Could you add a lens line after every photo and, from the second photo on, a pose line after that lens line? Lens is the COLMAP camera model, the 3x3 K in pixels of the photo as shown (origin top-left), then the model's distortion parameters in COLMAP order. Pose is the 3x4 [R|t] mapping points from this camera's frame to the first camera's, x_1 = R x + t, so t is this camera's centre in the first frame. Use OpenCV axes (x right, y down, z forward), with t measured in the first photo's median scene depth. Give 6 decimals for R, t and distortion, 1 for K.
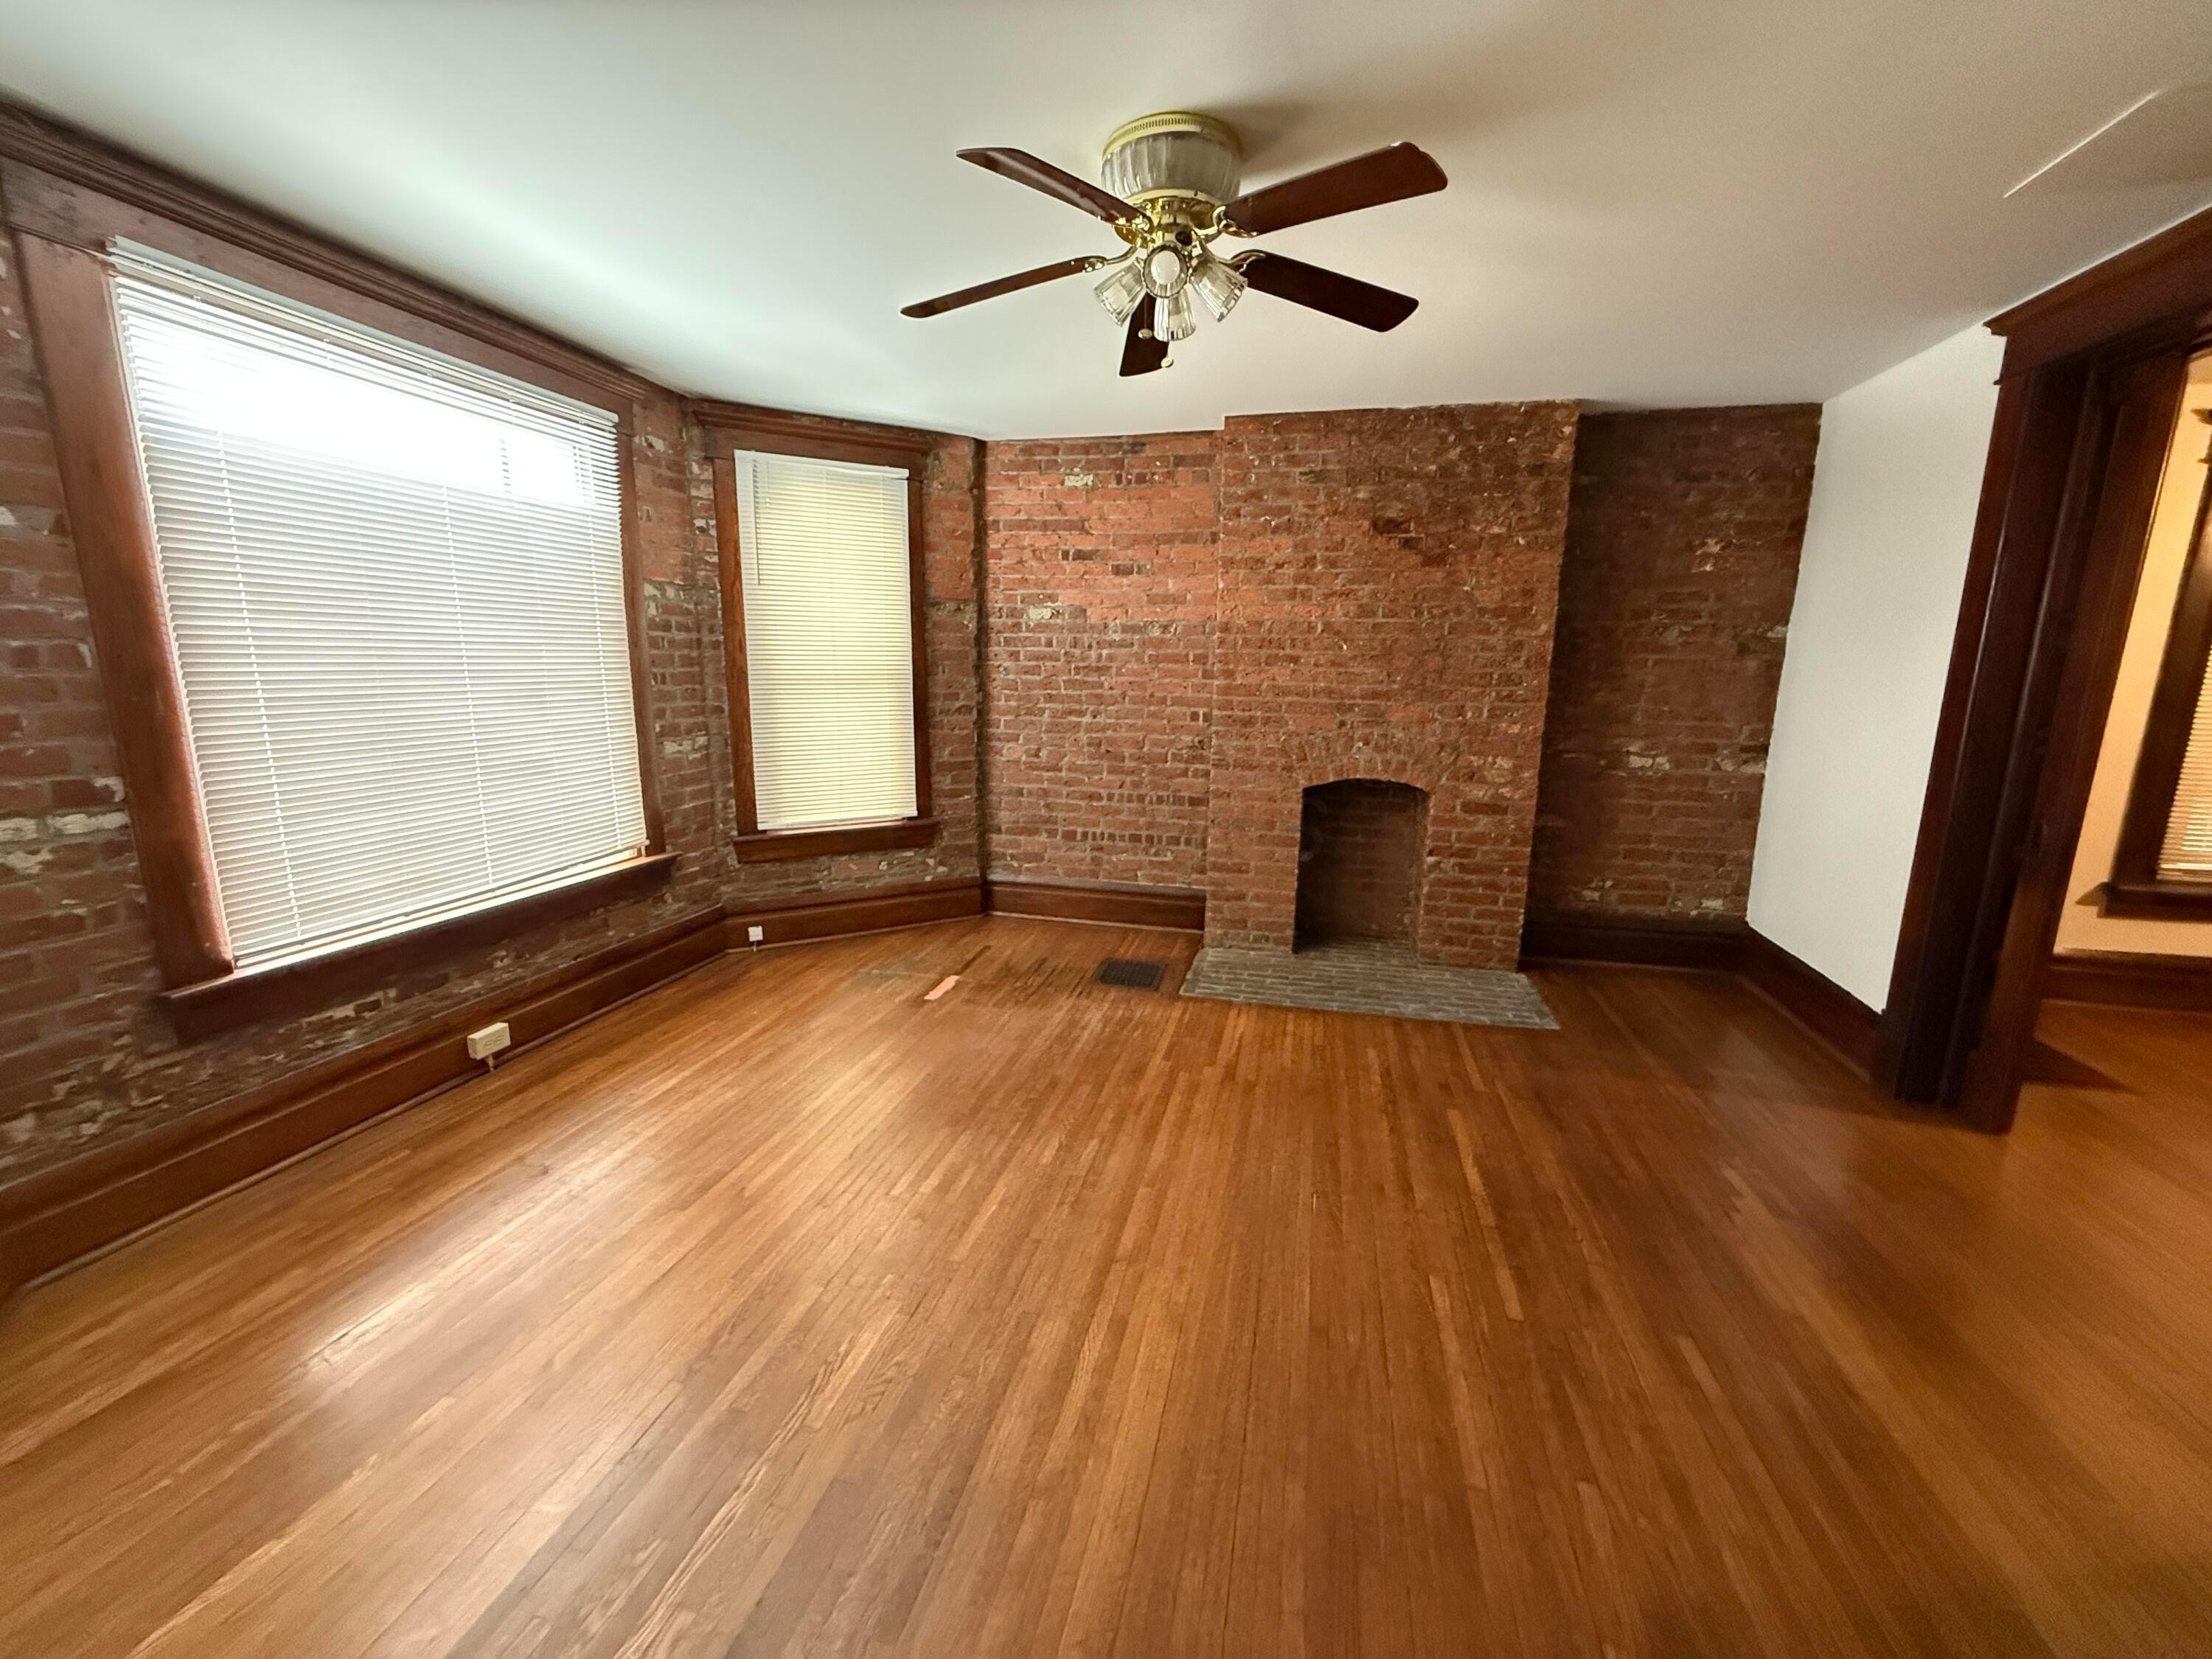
lens RADIAL K [[878.1, 0, 1110.6], [0, 878.1, 827.9], [0, 0, 1]] dist [-0.001272, 0.000428]
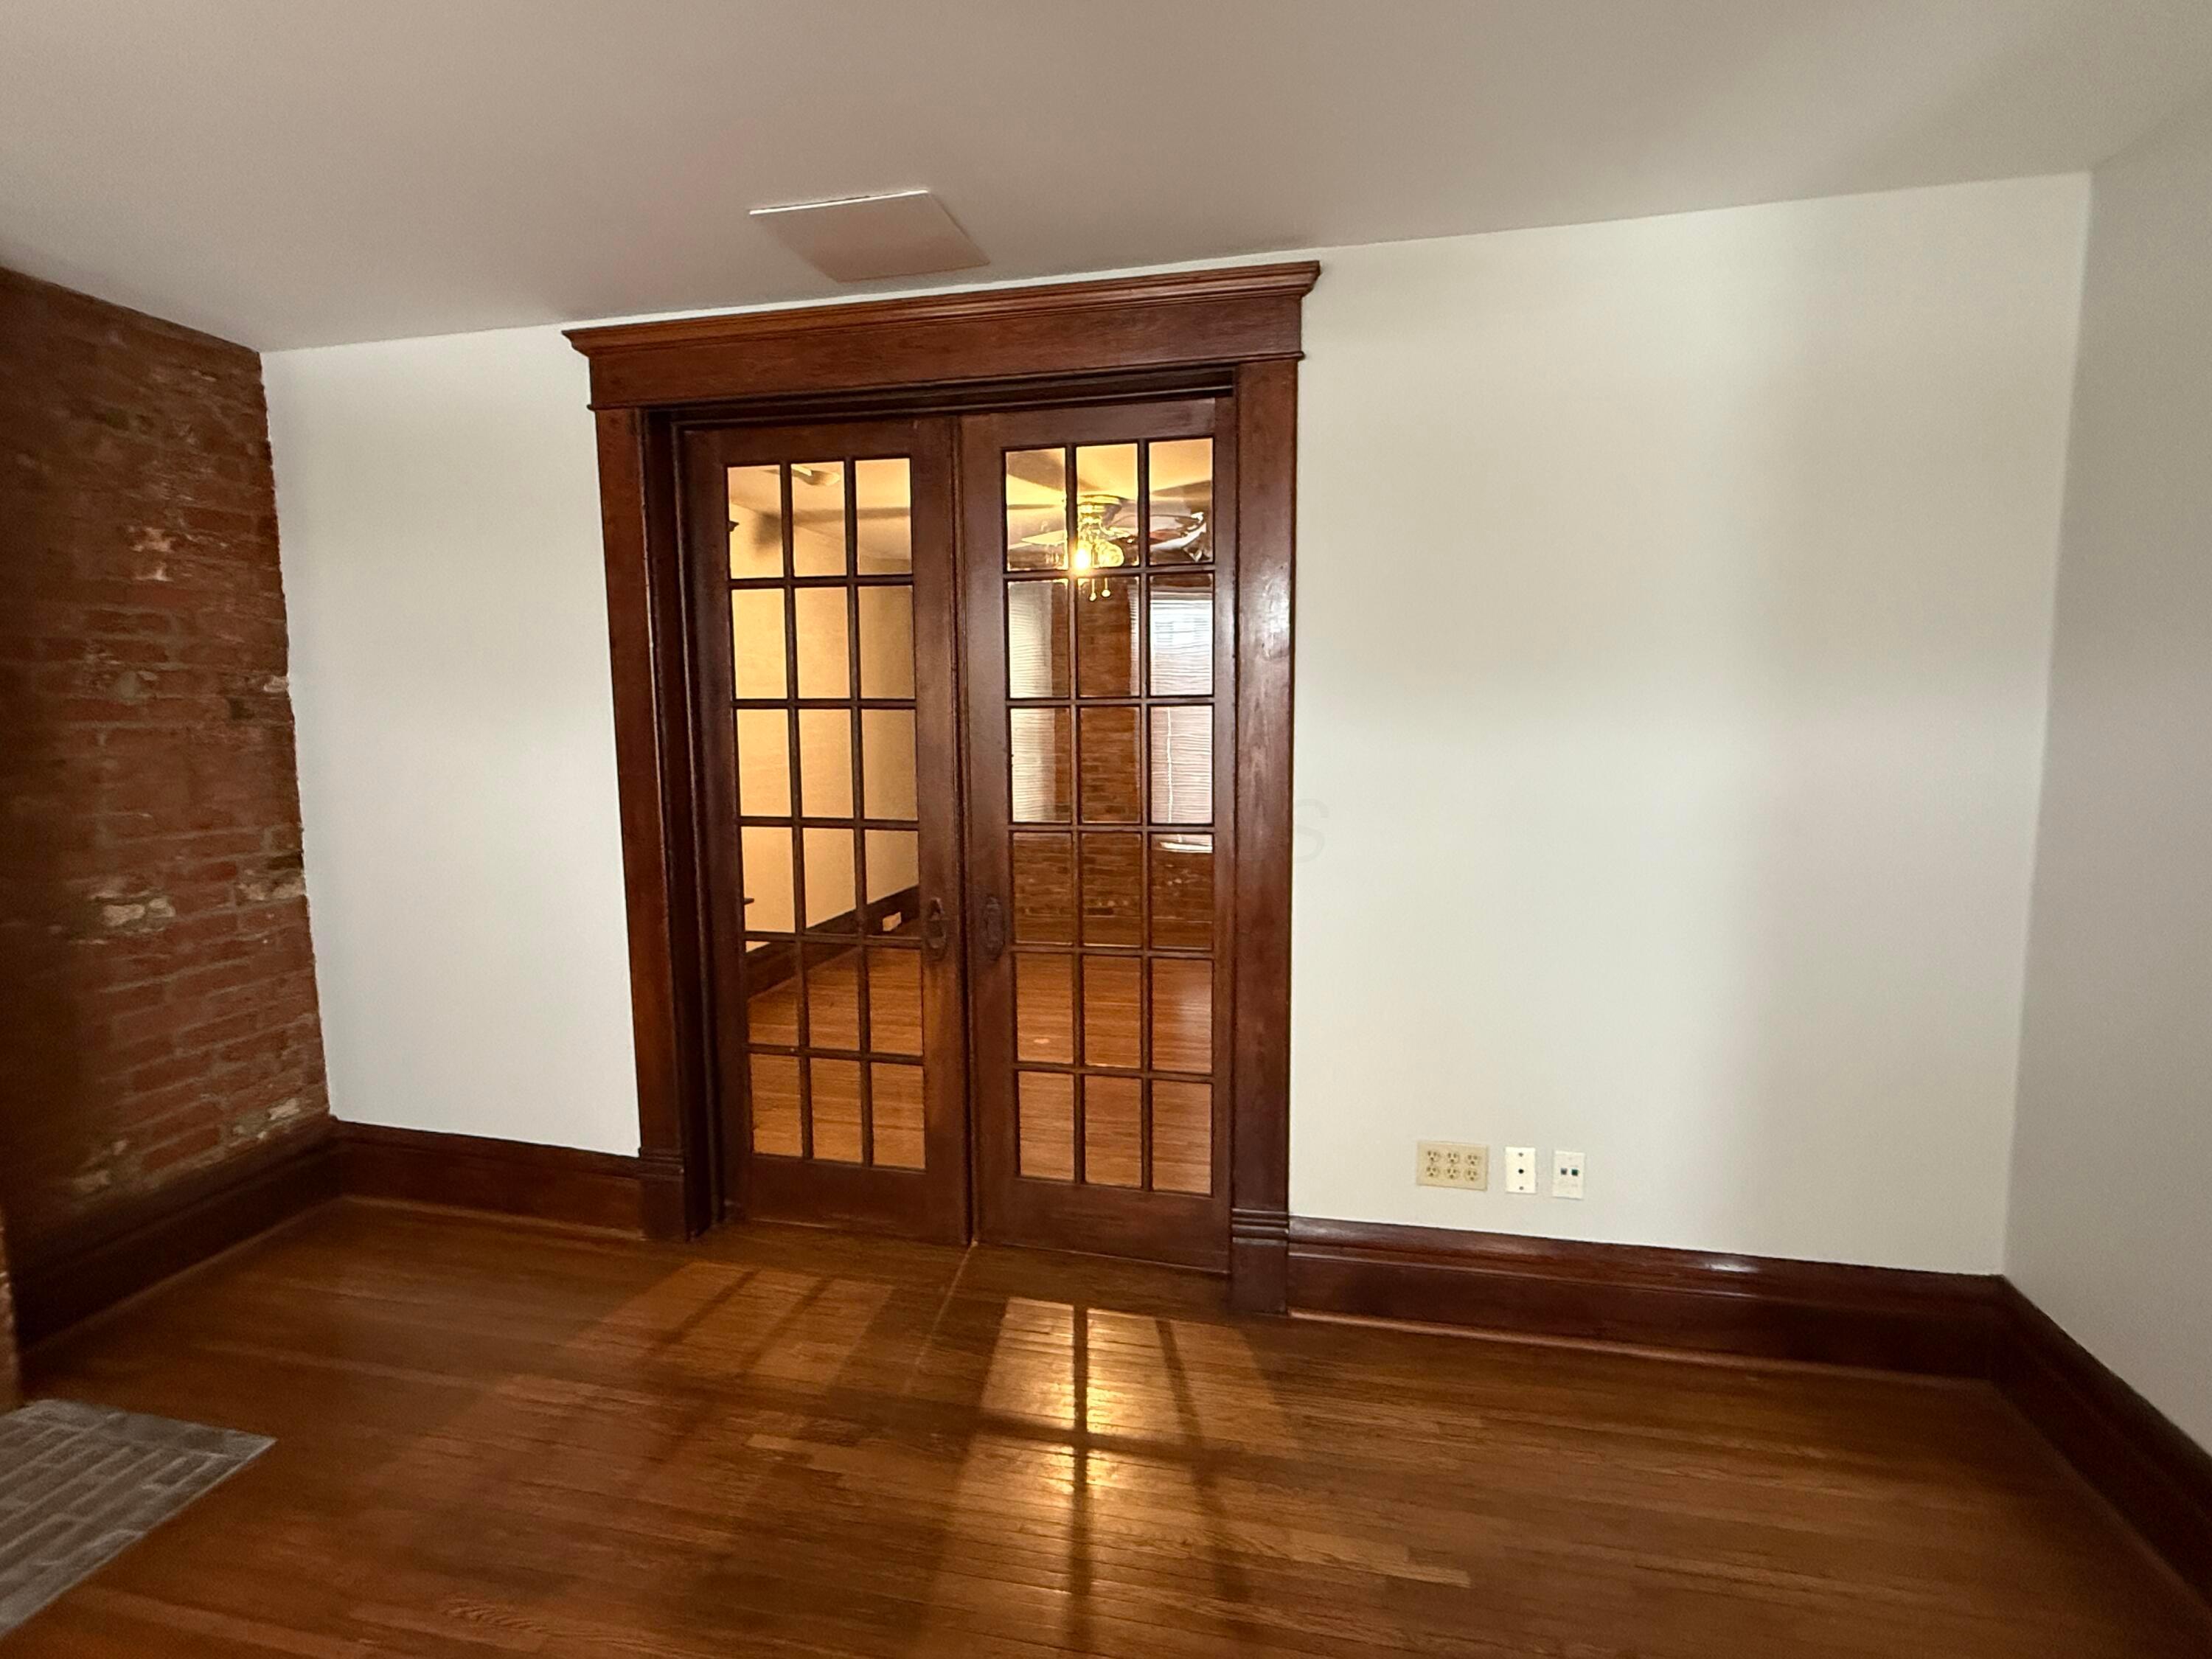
lens RADIAL K [[1117.2, 0, 1099.3], [0, 1117.2, 831.2], [0, 0, 1]] dist [-0.001705, 0.000389]
pose [[-0.000818, -0.119742, 0.992805, -0.087286], [0.195250, 0.973678, 0.117596, -0.091432], [-0.980753, 0.193941, 0.022583, 0.385827]]
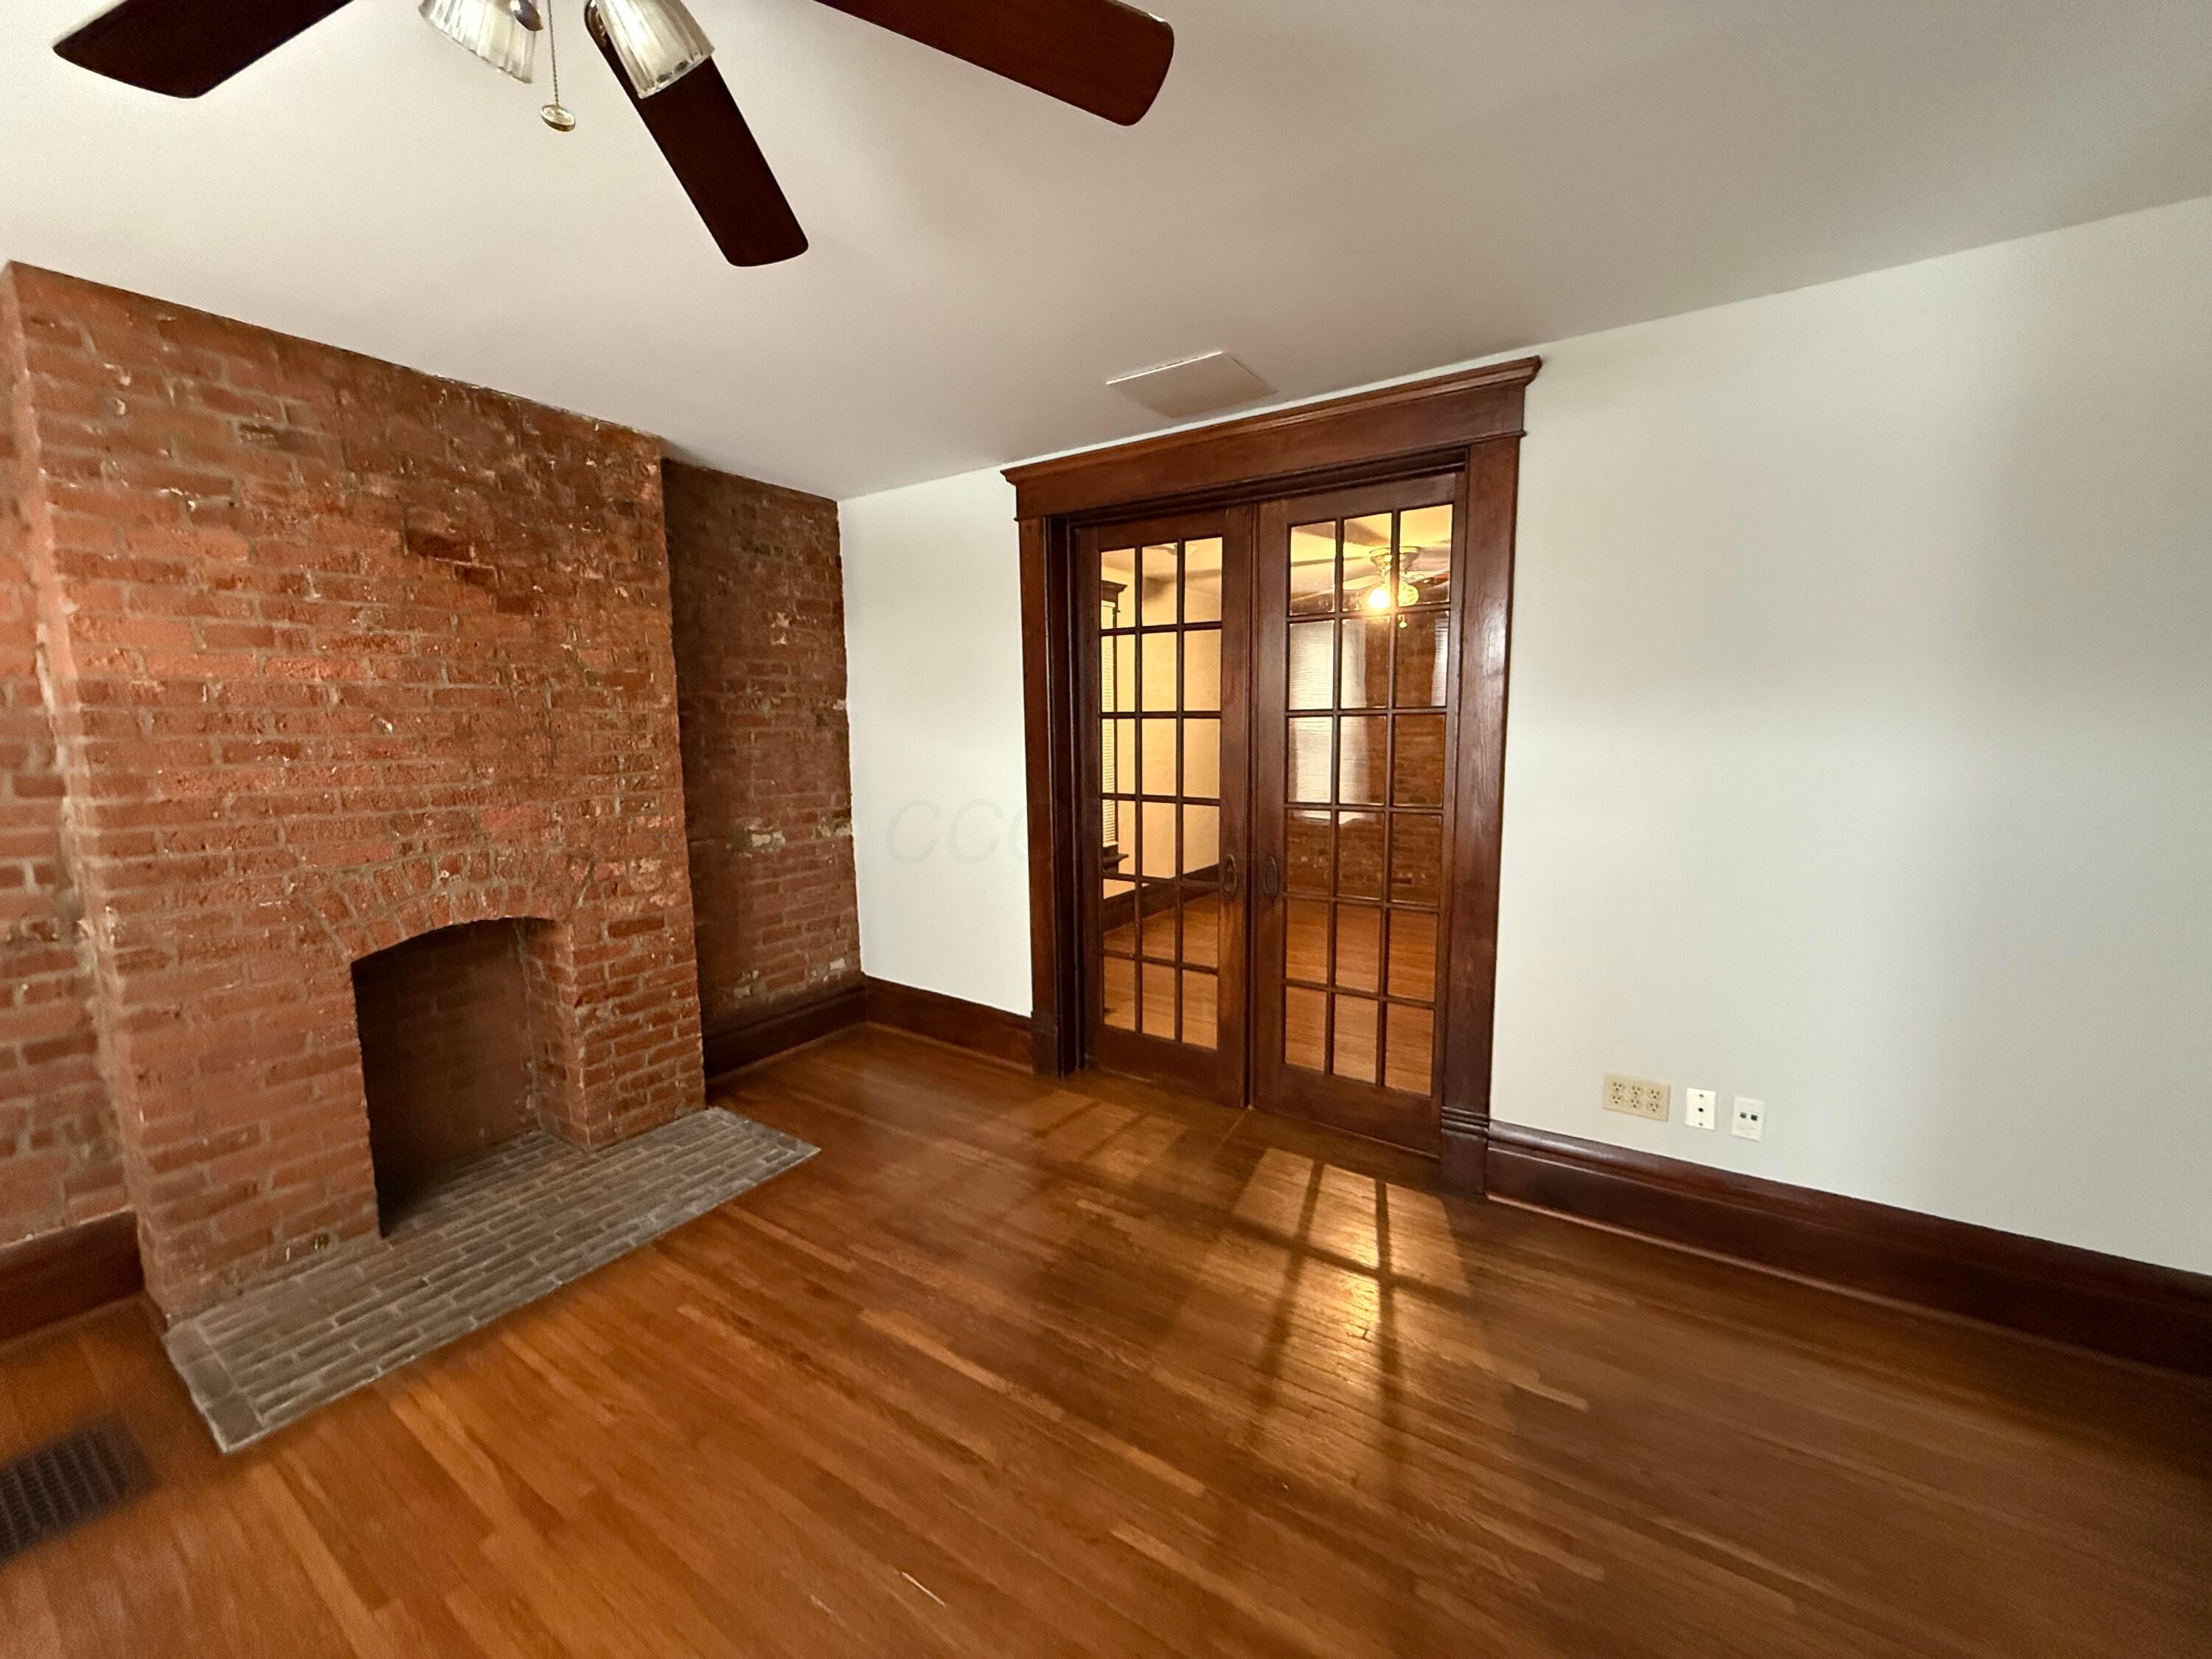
lens RADIAL K [[878.1, 0, 1103.6], [0, 878.1, 830.6], [0, 0, 1]] dist [-0.001272, 0.000428]
pose [[0.353475, -0.130912, 0.926238, -0.144125], [0.190457, 0.979491, 0.065756, -0.079194], [-0.915850, 0.153166, 0.371159, 0.318598]]
